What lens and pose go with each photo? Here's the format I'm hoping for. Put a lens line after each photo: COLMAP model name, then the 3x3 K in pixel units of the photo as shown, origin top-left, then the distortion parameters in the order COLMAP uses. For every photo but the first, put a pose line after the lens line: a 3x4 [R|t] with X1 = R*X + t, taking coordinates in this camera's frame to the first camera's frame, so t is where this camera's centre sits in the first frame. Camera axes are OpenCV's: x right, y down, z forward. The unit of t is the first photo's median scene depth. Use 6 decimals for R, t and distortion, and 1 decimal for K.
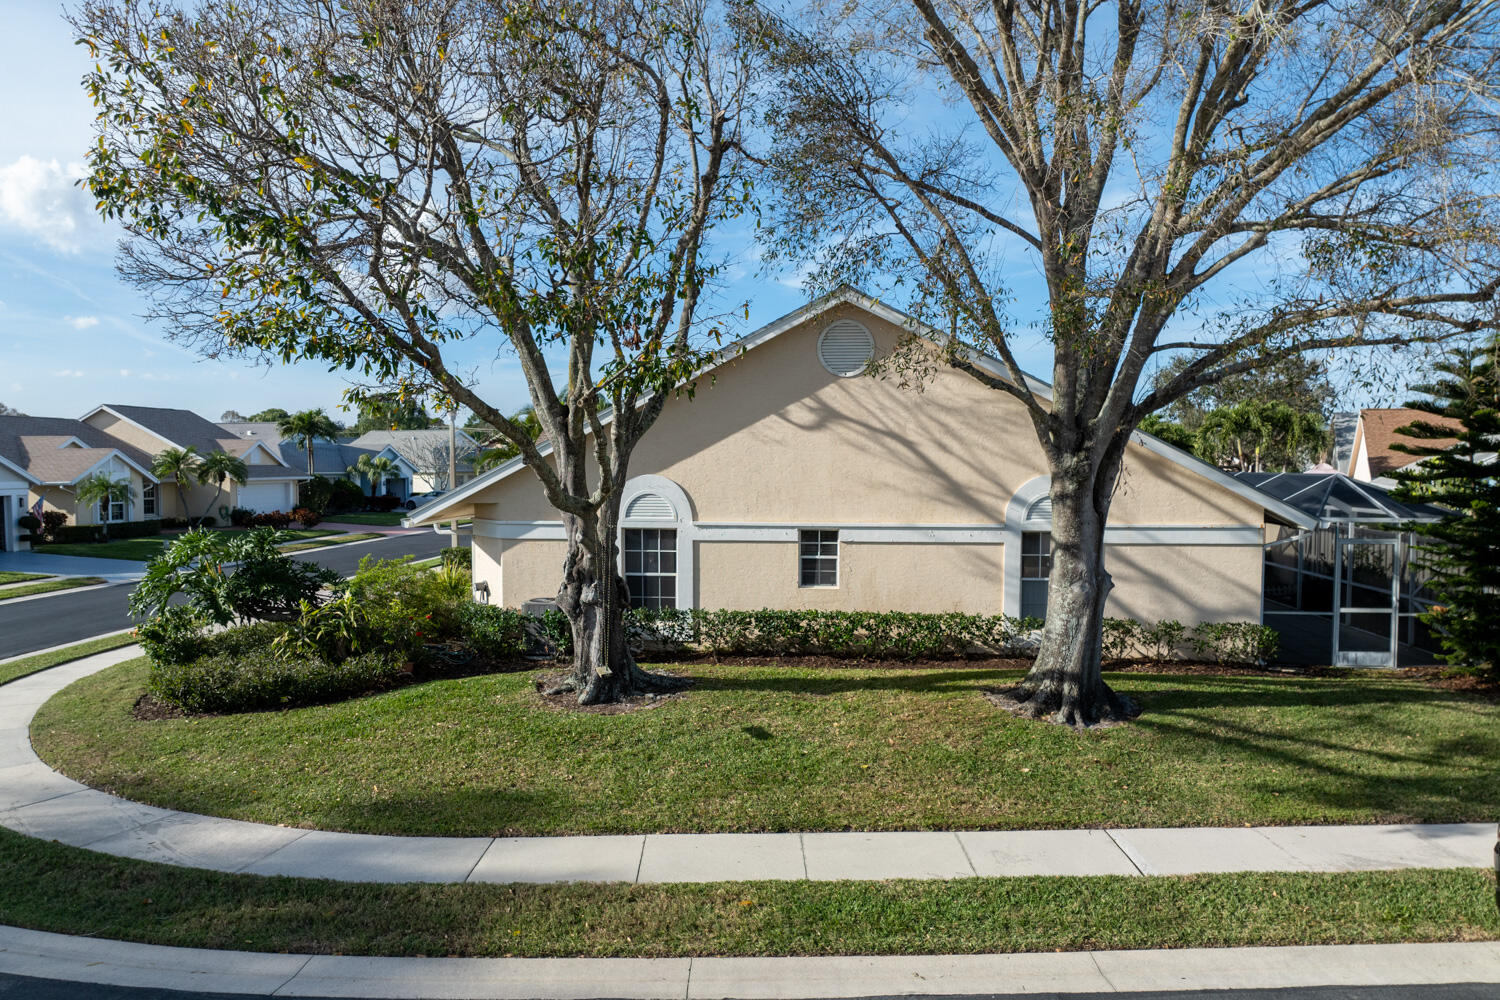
lens RADIAL K [[1055.2, 0, 749.1], [0, 1055.2, 532.9], [0, 0, 1]] dist [-0.044022, 0.005962]
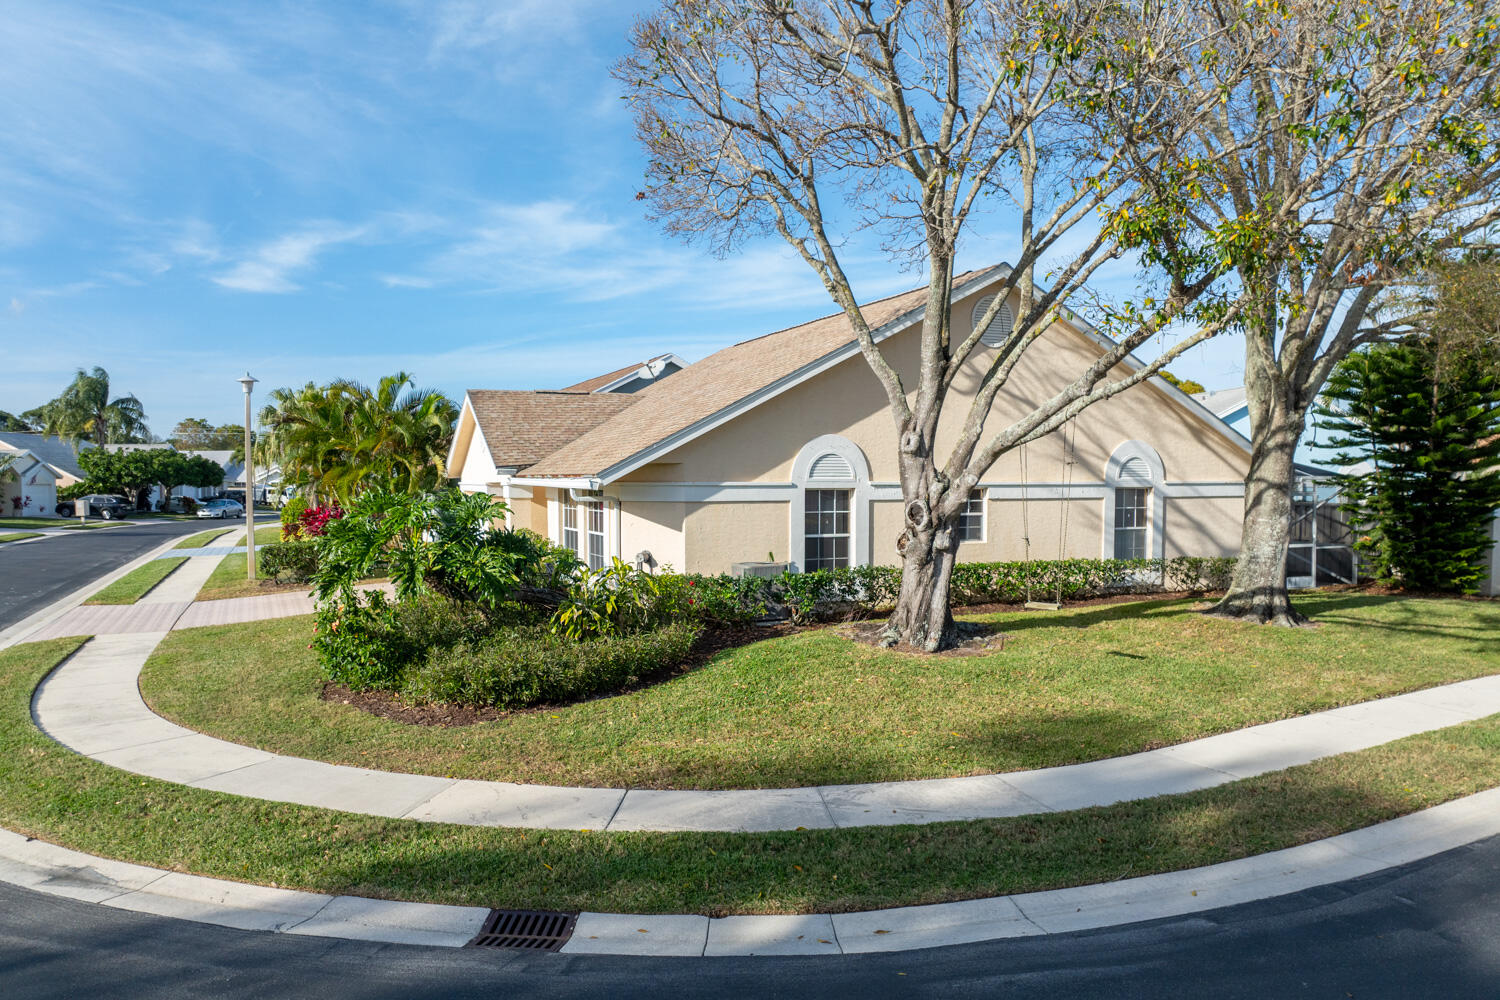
lens RADIAL K [[1055.2, 0, 749.1], [0, 1055.2, 532.9], [0, 0, 1]] dist [-0.044022, 0.005962]
pose [[0.871171, -0.027023, 0.490236, -0.676371], [0.034993, 0.999362, -0.007096, 0.043509], [-0.489732, 0.023337, 0.871561, 0.181872]]
